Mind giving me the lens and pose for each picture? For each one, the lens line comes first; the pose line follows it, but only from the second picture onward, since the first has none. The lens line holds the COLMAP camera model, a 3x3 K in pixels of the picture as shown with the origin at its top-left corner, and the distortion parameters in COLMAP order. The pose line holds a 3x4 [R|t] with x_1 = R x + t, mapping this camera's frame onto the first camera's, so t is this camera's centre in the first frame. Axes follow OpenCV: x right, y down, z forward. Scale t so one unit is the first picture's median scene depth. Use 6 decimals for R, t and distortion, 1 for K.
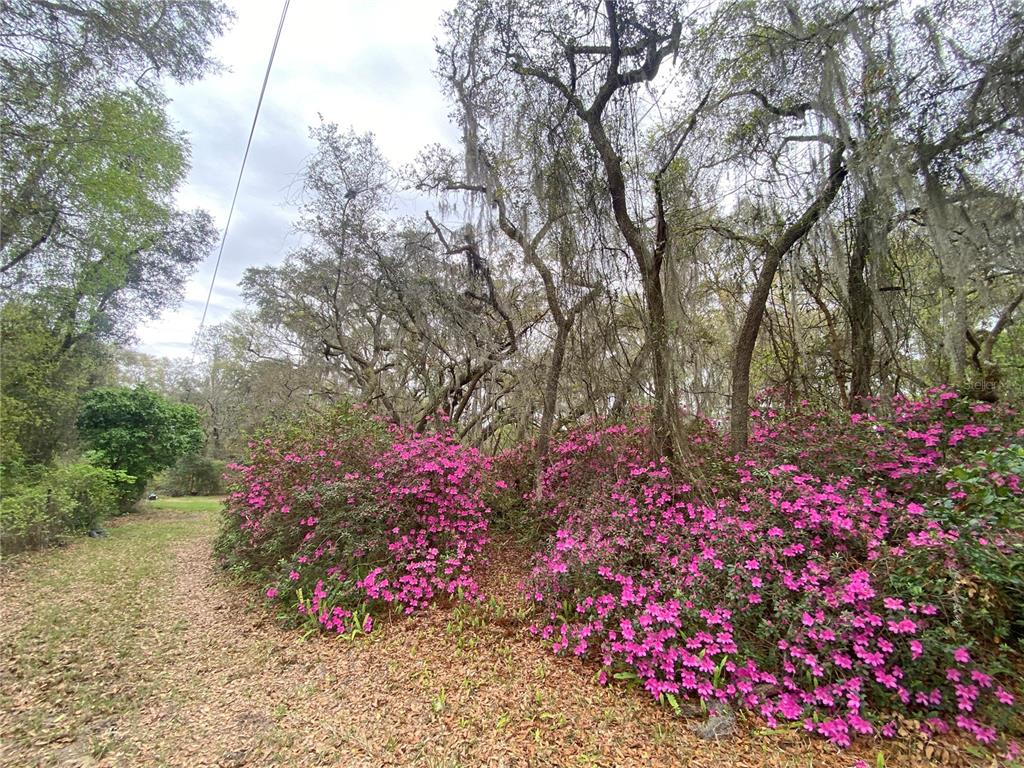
lens RADIAL K [[419.4, 0, 512.0], [0, 419.4, 384.0], [0, 0, 1]] dist [0.001116, -0.012407]
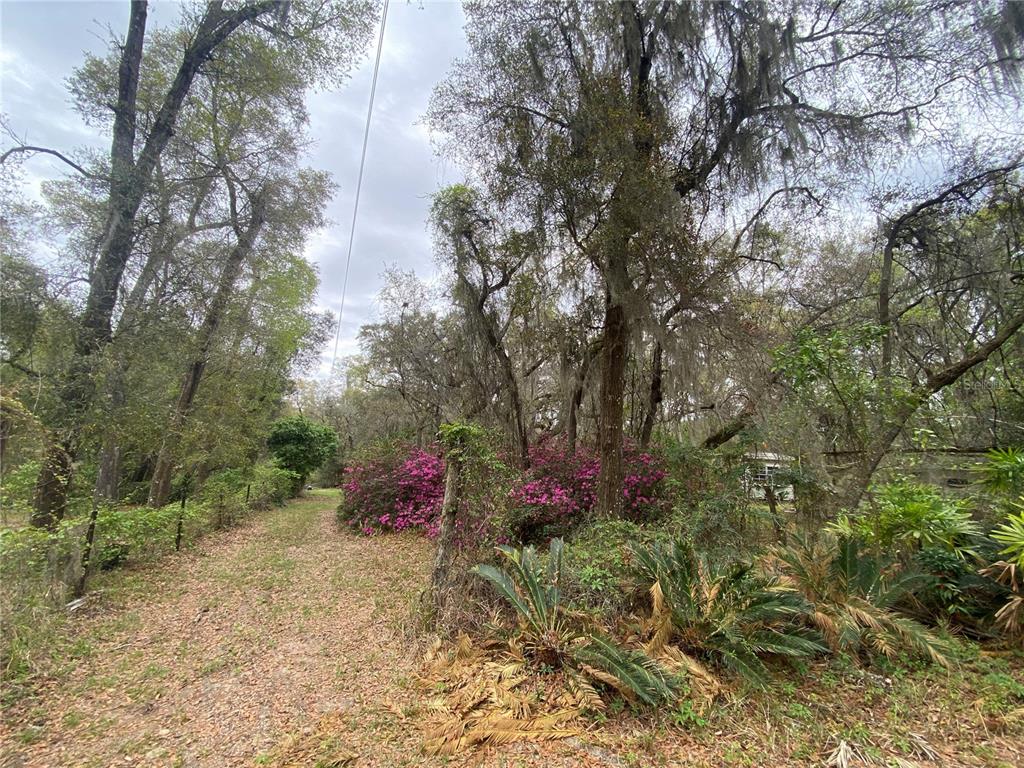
lens RADIAL K [[416.6, 0, 512.0], [0, 416.6, 384.0], [0, 0, 1]] dist [0.020491, -0.020158]
pose [[0.966827, -0.042672, -0.251843, 0.319759], [0.043423, 0.999053, -0.002575, -0.088892], [0.251715, -0.008446, 0.967765, -0.368177]]
